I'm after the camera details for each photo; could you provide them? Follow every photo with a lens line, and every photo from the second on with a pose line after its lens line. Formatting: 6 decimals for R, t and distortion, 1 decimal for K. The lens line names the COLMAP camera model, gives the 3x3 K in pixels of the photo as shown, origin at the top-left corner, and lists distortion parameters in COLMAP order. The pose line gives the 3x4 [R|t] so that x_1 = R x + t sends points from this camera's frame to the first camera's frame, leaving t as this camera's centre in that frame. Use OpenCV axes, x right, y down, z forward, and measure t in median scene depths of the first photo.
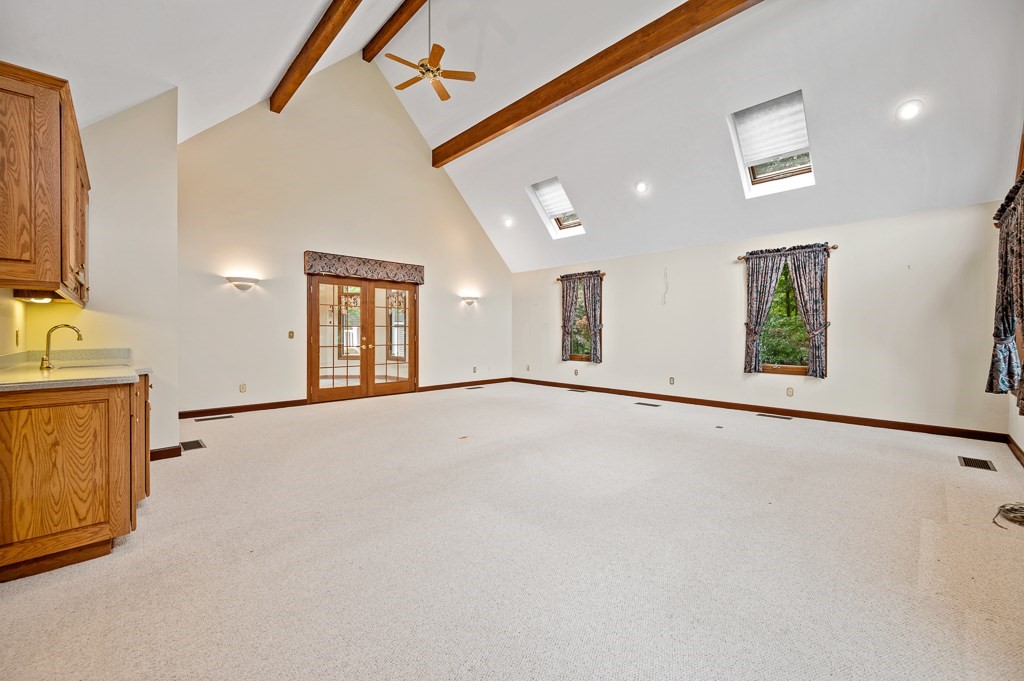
lens RADIAL K [[411.2, 0, 527.8], [0, 411.2, 338.1], [0, 0, 1]] dist [0.003991, 0.000193]
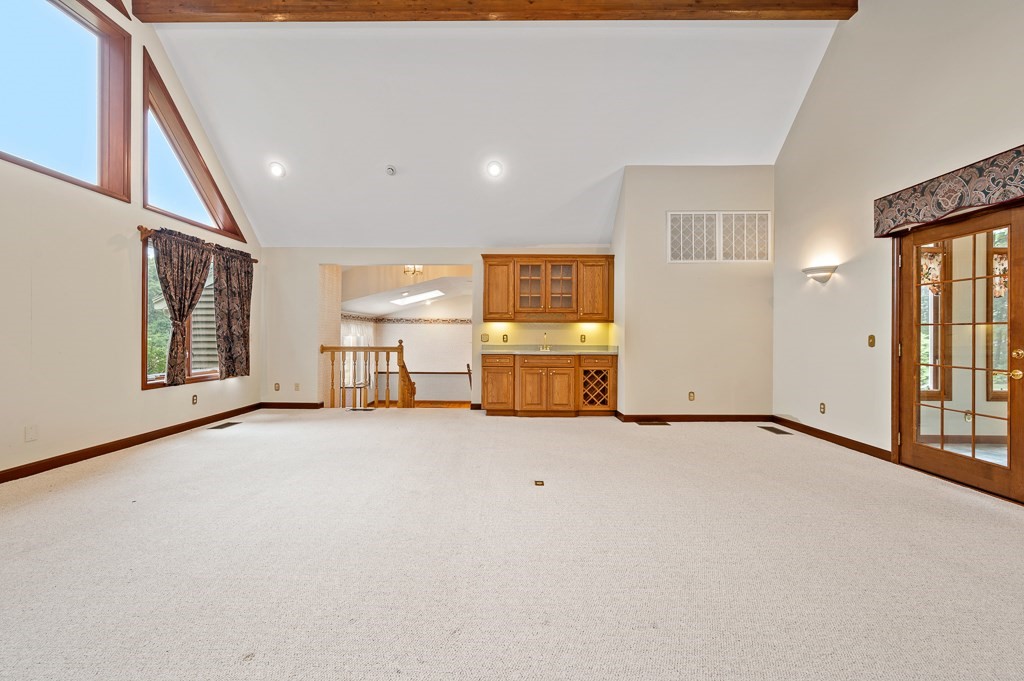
lens RADIAL K [[428.2, 0, 511.6], [0, 428.2, 335.6], [0, 0, 1]] dist [0.001951, -0.000608]
pose [[-0.715519, -0.005084, -0.698575, 0.249065], [-0.015396, 0.999845, 0.008494, -0.011908], [0.698424, 0.016833, -0.715487, 0.979402]]
